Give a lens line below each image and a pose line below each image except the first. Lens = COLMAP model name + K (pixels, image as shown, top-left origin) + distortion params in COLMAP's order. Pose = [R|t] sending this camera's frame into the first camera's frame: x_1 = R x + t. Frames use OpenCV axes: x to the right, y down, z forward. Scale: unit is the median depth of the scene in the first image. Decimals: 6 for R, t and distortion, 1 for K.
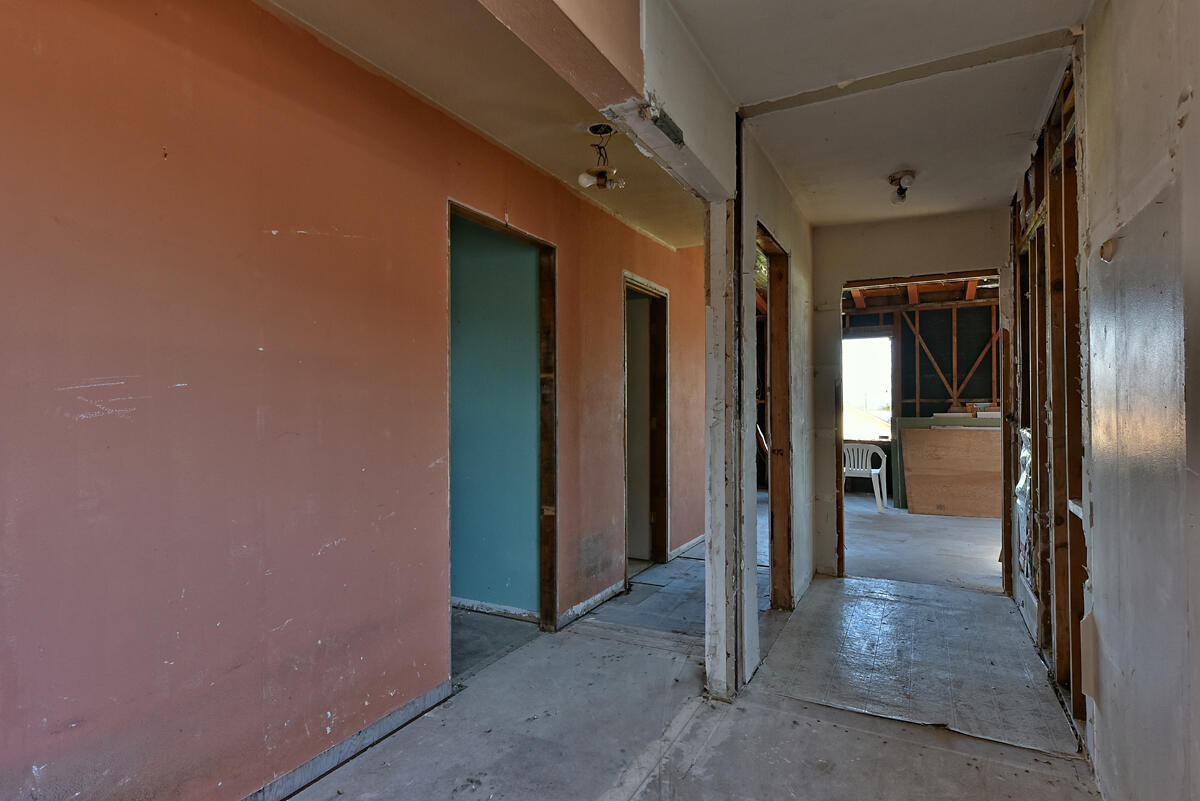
lens RADIAL K [[605.1, 0, 600.0], [0, 605.1, 400.5], [0, 0, 1]] dist [0.001609, 0.000088]
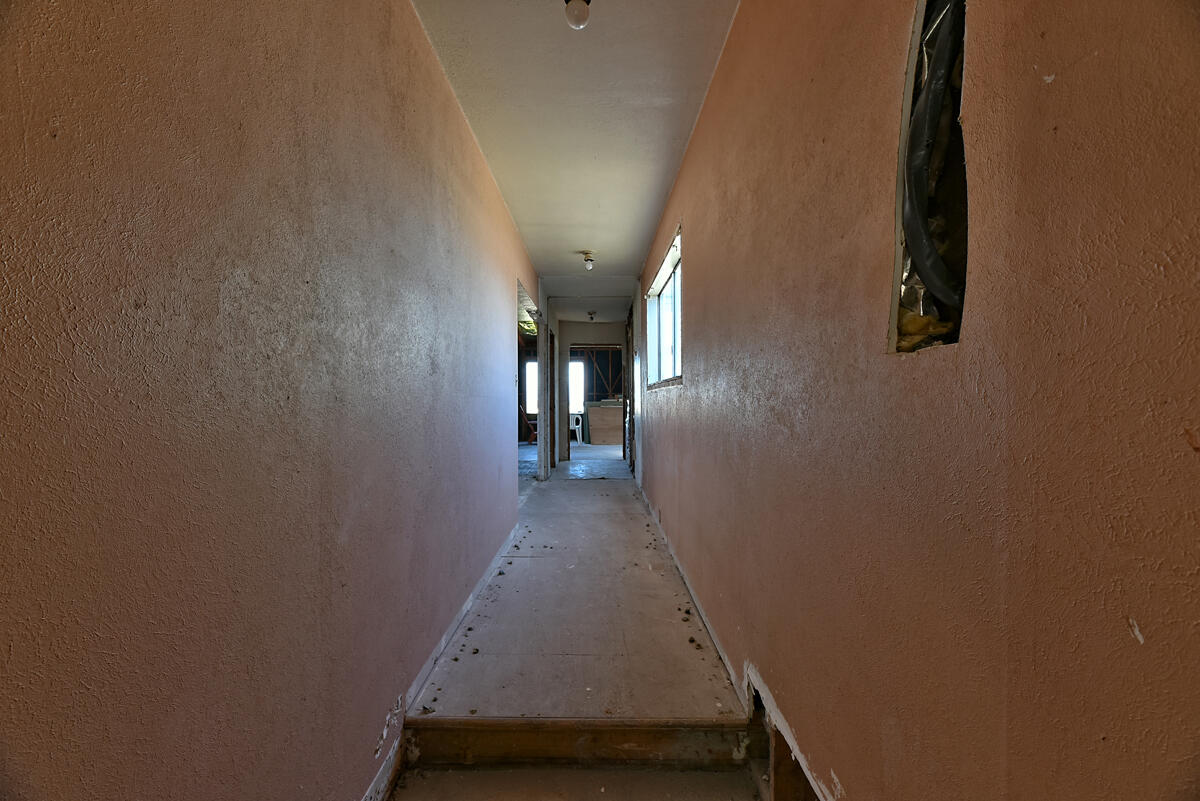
lens RADIAL K [[486.1, 0, 600.0], [0, 486.1, 400.5], [0, 0, 1]] dist [-0.002654, -0.000477]
pose [[0.877647, 0.001945, 0.479304, -0.286150], [-0.002377, 0.999997, 0.000294, 0.025146], [-0.479302, -0.001398, 0.877649, -0.521884]]
